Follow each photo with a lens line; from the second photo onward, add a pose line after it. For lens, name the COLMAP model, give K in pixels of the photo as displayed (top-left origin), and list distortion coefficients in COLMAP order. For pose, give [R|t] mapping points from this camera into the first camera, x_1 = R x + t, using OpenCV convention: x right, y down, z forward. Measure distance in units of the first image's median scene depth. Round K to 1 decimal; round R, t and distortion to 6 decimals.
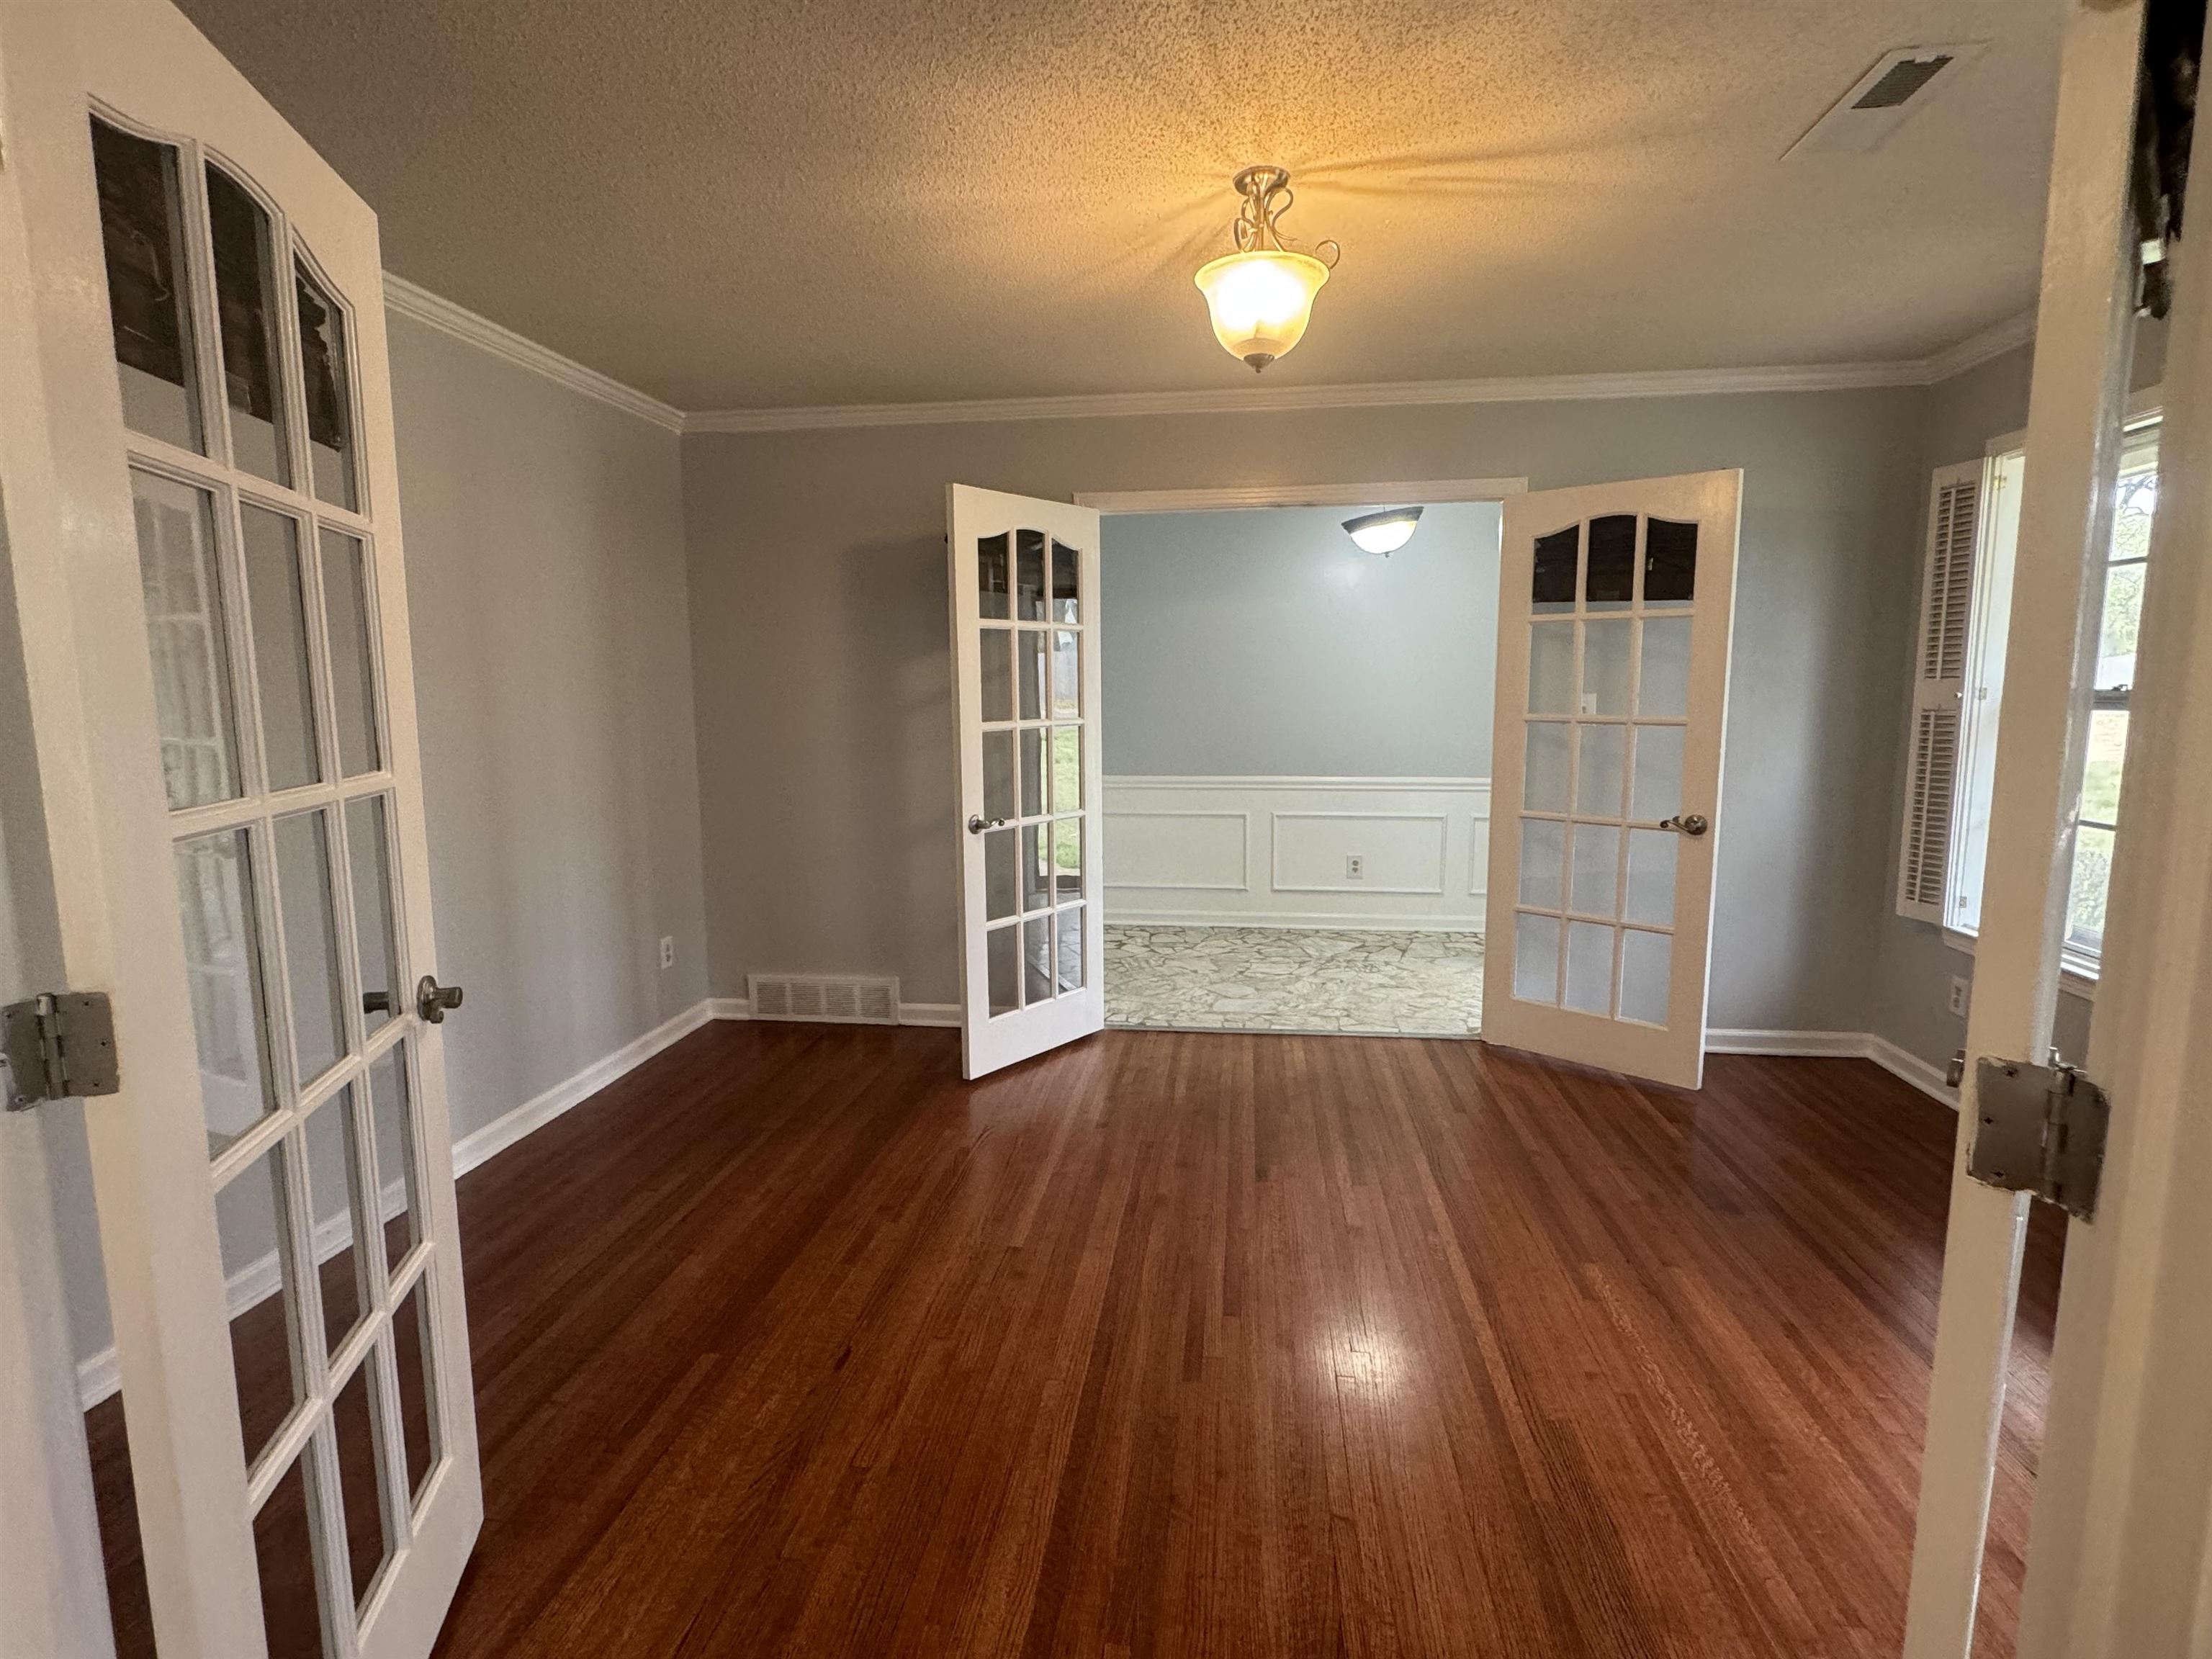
lens RADIAL K [[1098.1, 0, 1105.2], [0, 1098.1, 823.7], [0, 0, 1]] dist [0.000122, -0.000358]
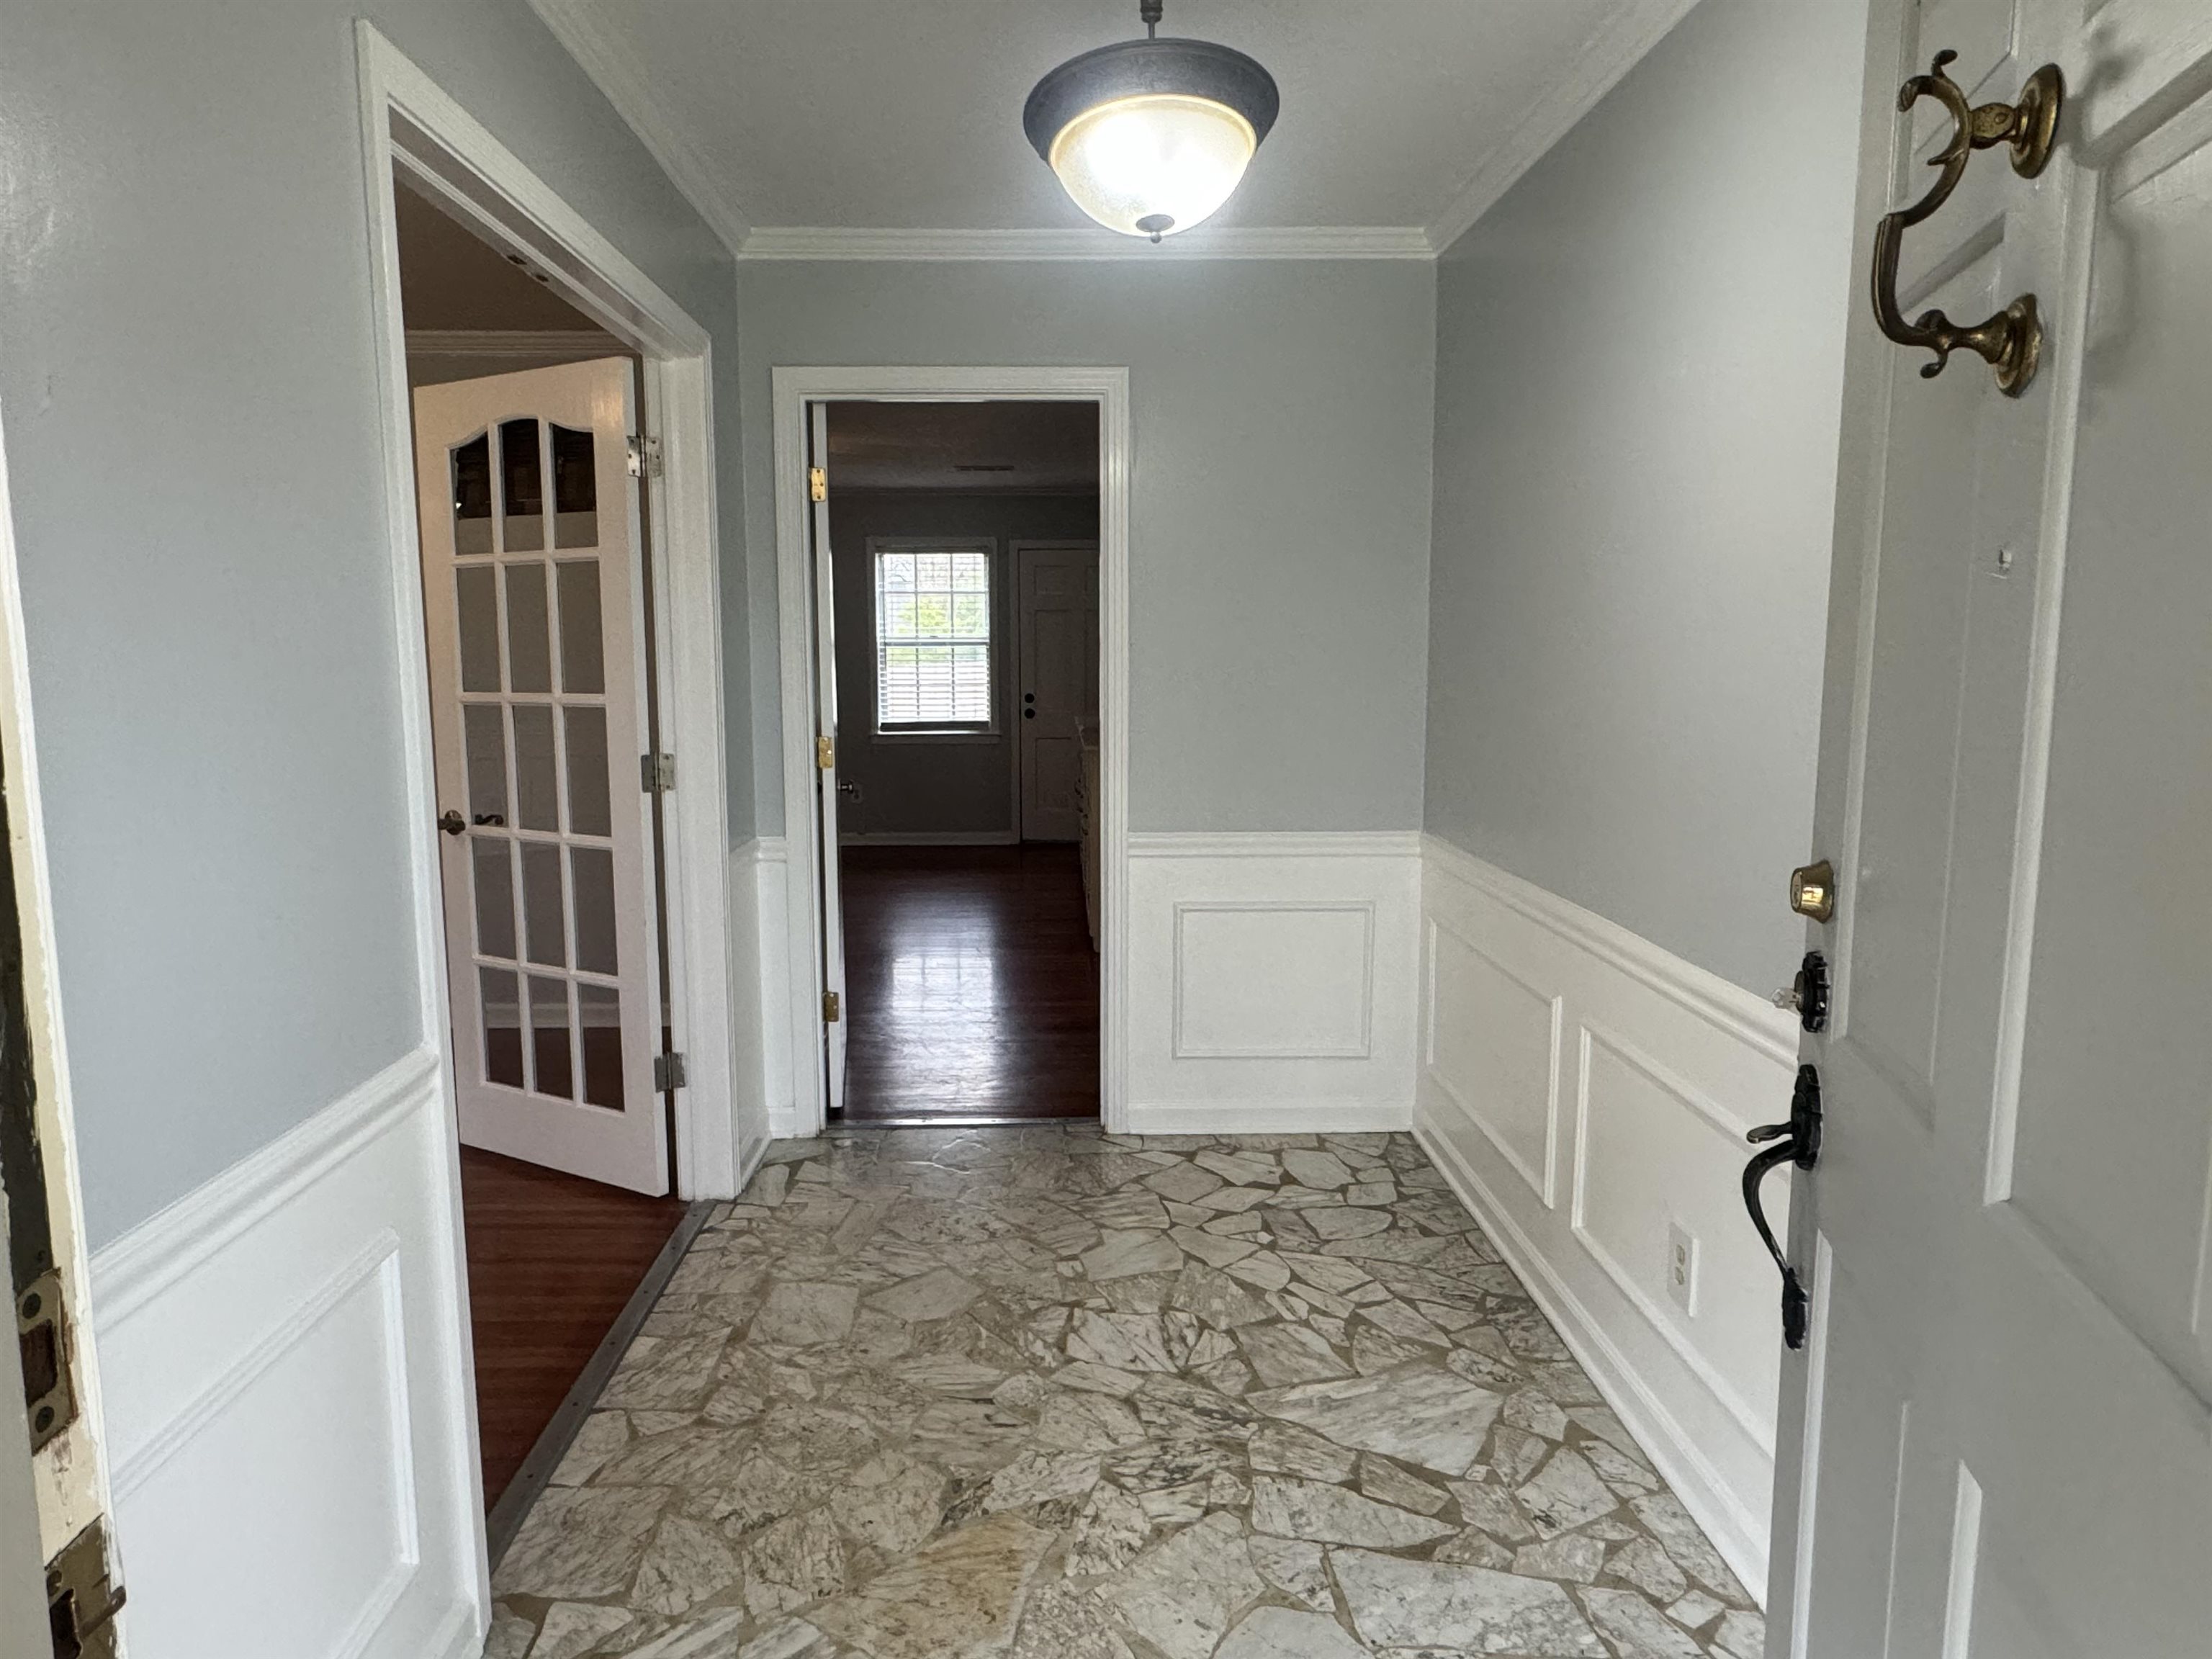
lens RADIAL K [[1415.8, 0, 1102.7], [0, 1415.8, 833.3], [0, 0, 1]] dist [0.000932, -0.000006]
pose [[0.153007, 0.139807, -0.978286, 0.748304], [-0.125820, 0.984642, 0.121037, -0.137122], [0.980183, 0.104569, 0.168248, 1.030198]]
